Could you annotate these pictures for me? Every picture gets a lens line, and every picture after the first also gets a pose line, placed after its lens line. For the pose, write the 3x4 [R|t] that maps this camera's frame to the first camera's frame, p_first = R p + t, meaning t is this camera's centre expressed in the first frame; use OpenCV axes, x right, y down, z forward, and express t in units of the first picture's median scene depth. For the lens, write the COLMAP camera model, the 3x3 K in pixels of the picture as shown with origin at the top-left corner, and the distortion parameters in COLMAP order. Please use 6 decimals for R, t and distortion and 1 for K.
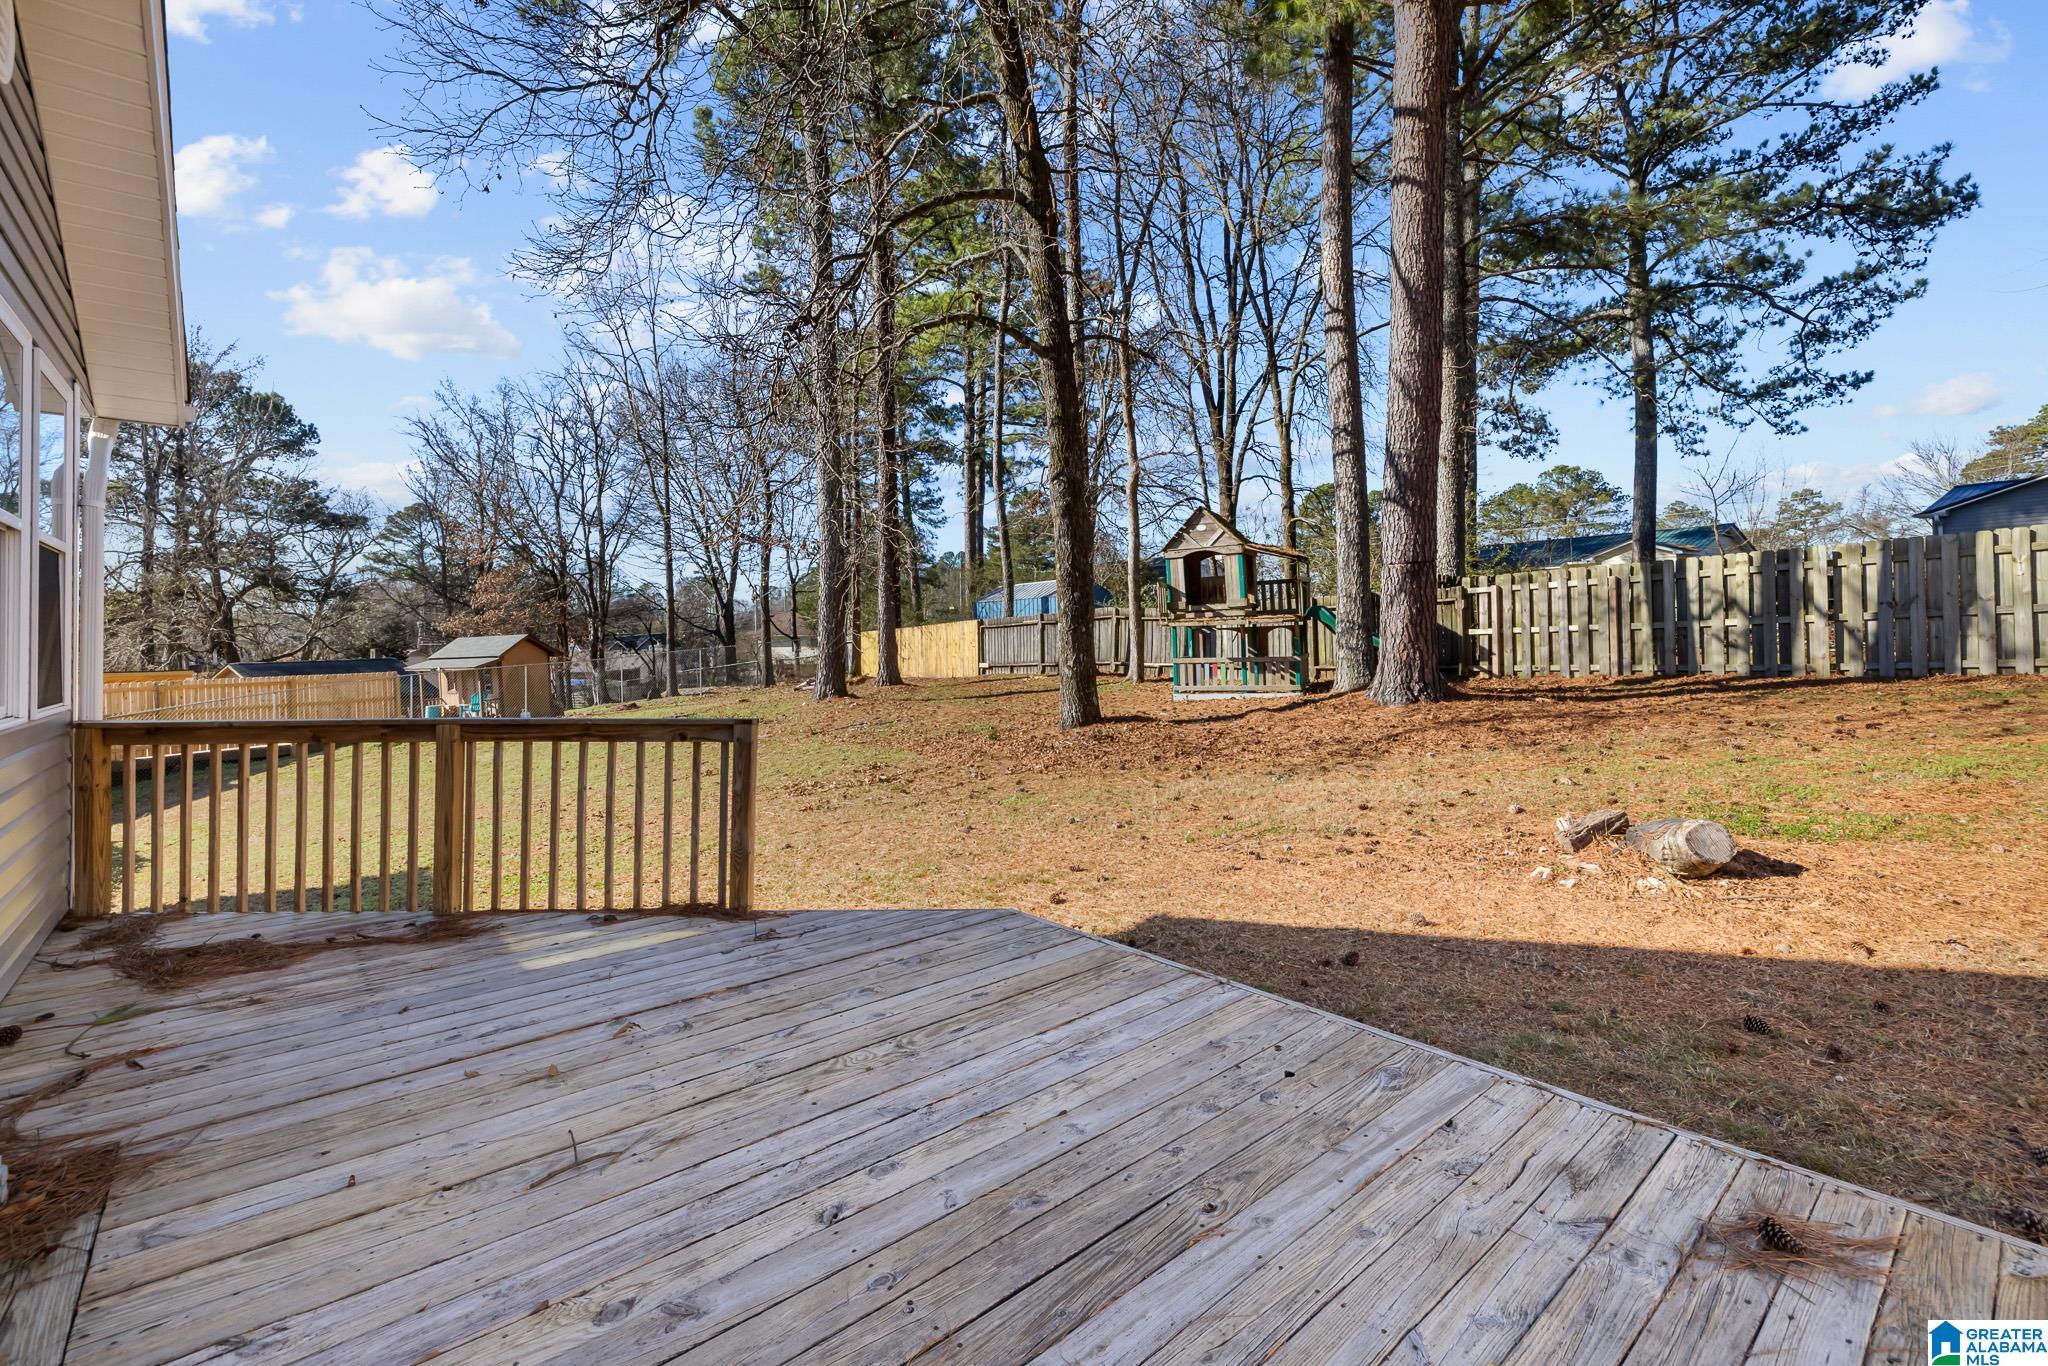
lens RADIAL K [[886.6, 0, 1023.6], [0, 886.6, 626.9], [0, 0, 1]] dist [0.007902, -0.000580]
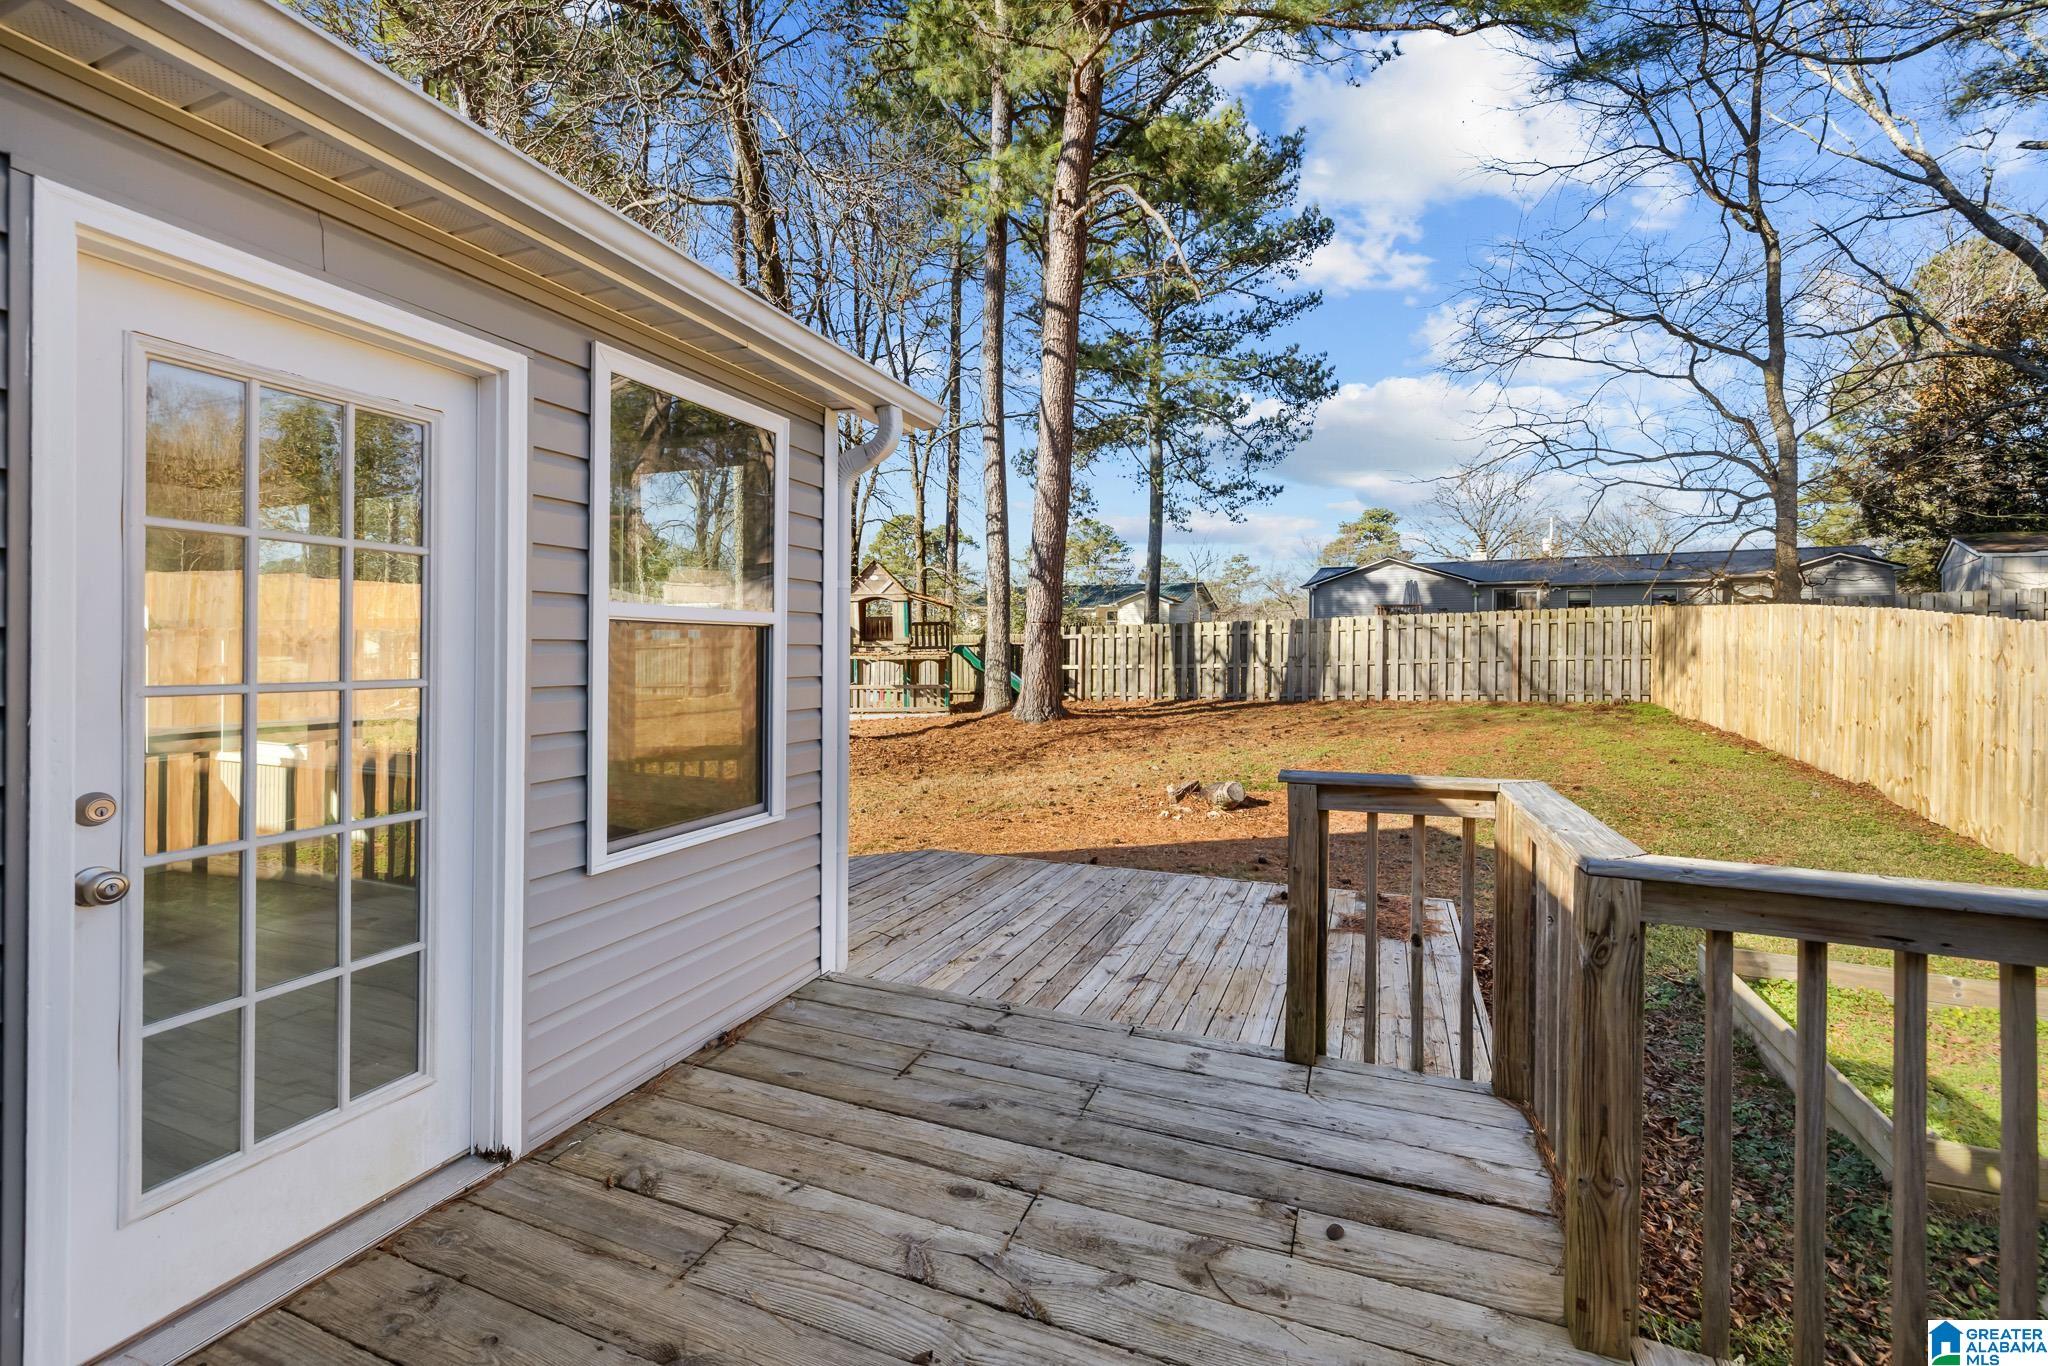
lens RADIAL K [[886.6, 0, 1018.5], [0, 886.6, 665.3], [0, 0, 1]] dist [0.007902, -0.000580]
pose [[0.885083, 0.014686, 0.465202, -0.211663], [-0.027791, 0.999386, 0.021326, -0.026513], [-0.464603, -0.031804, 0.884948, -0.190398]]
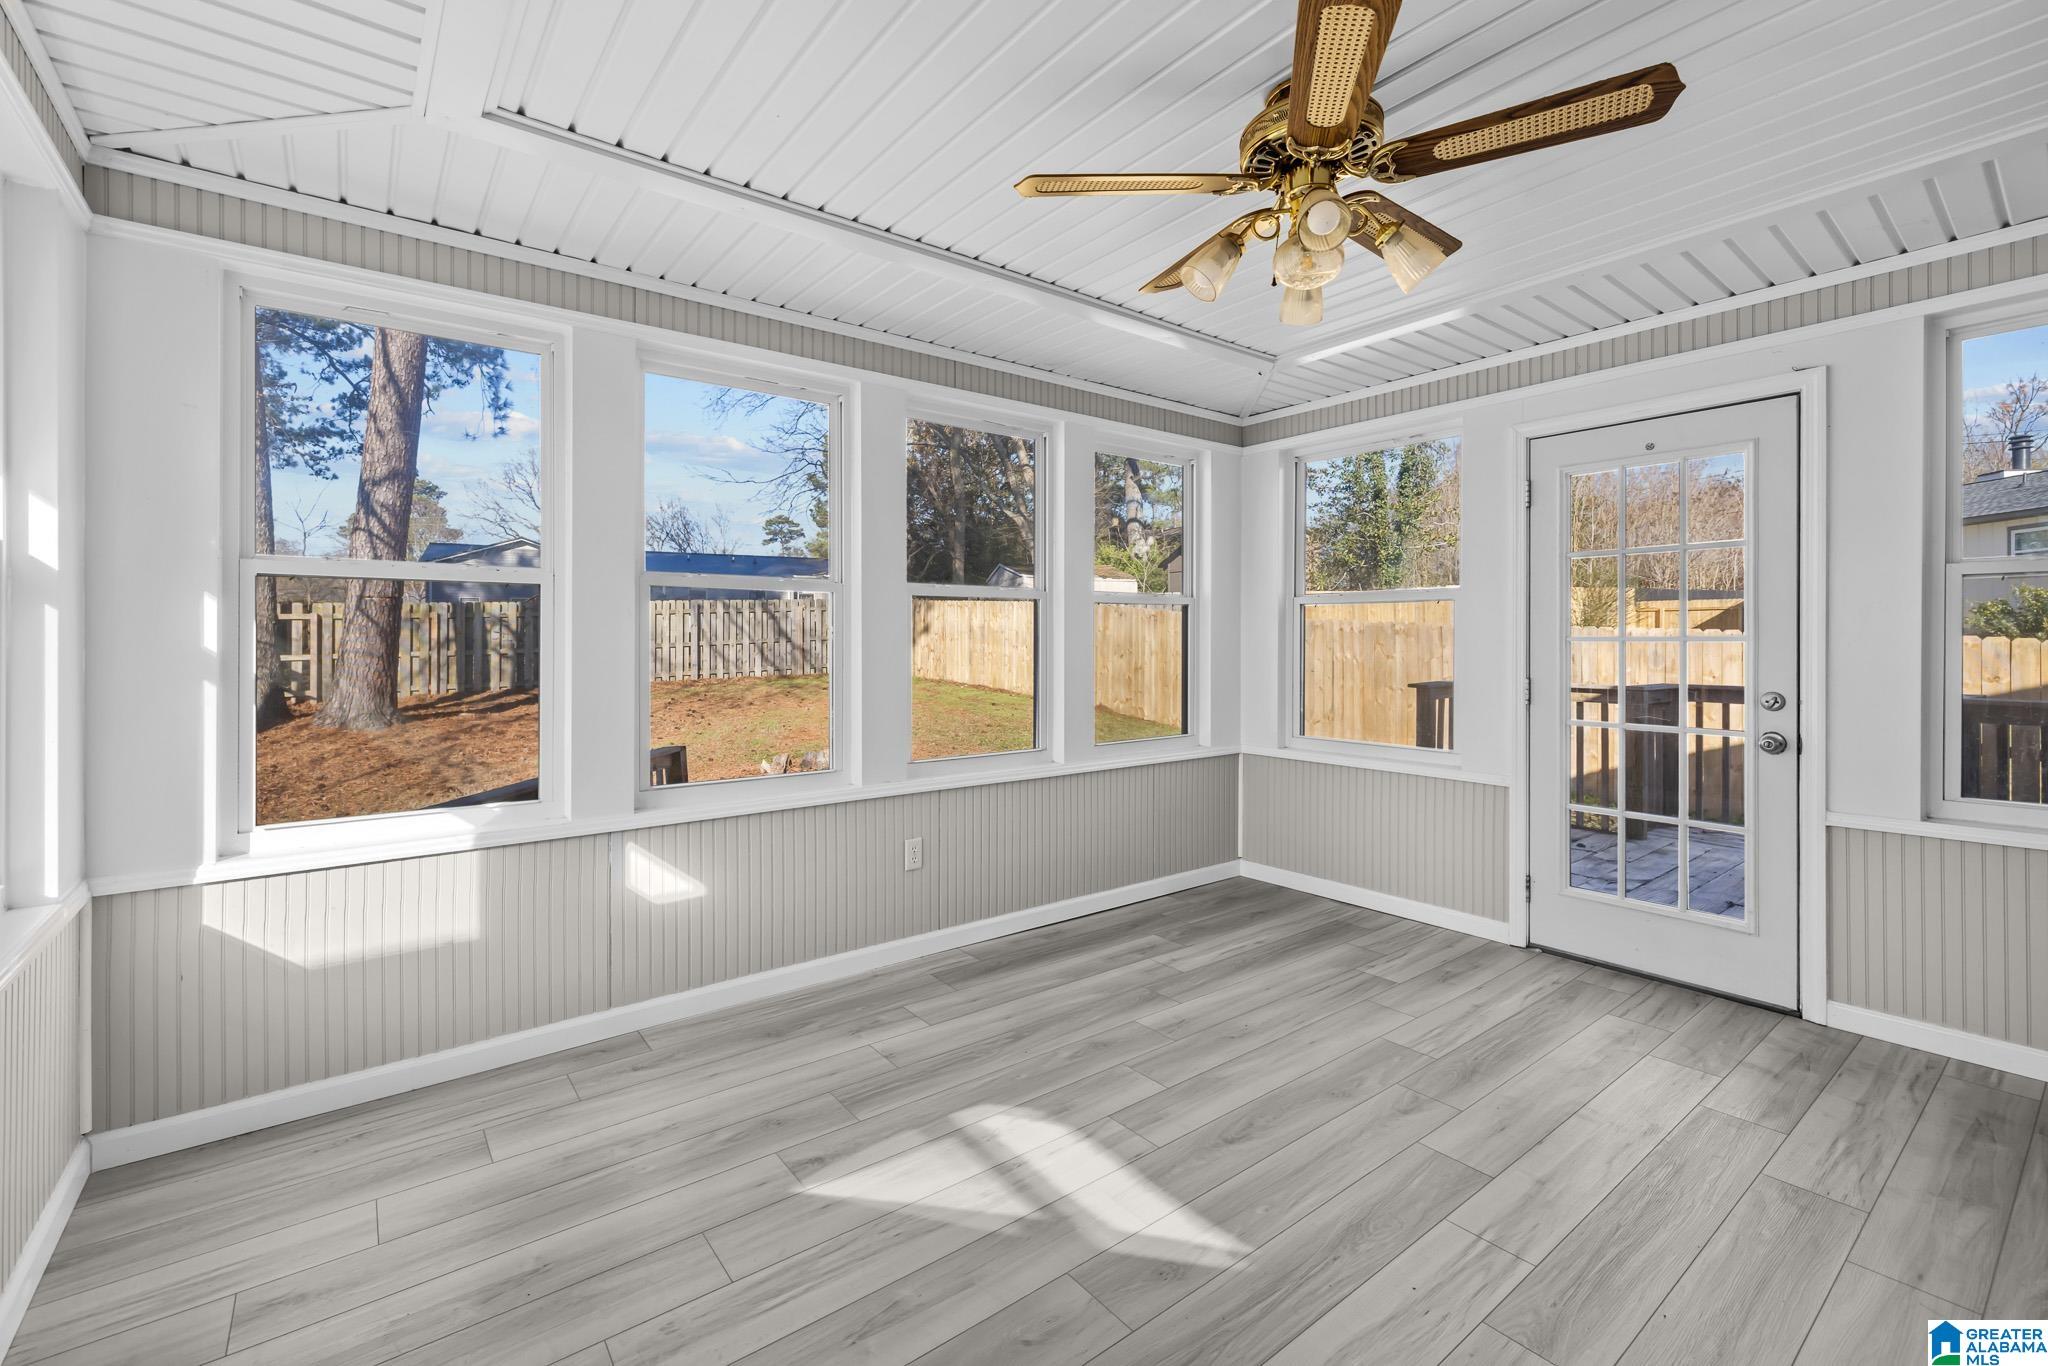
lens RADIAL K [[886.6, 0, 1018.4], [0, 886.6, 661.8], [0, 0, 1]] dist [0.007902, -0.000580]
pose [[0.053572, -0.010165, 0.998512, -0.503456], [-0.010624, 0.999886, 0.010749, -0.010772], [-0.998507, -0.011184, 0.053458, 0.129906]]
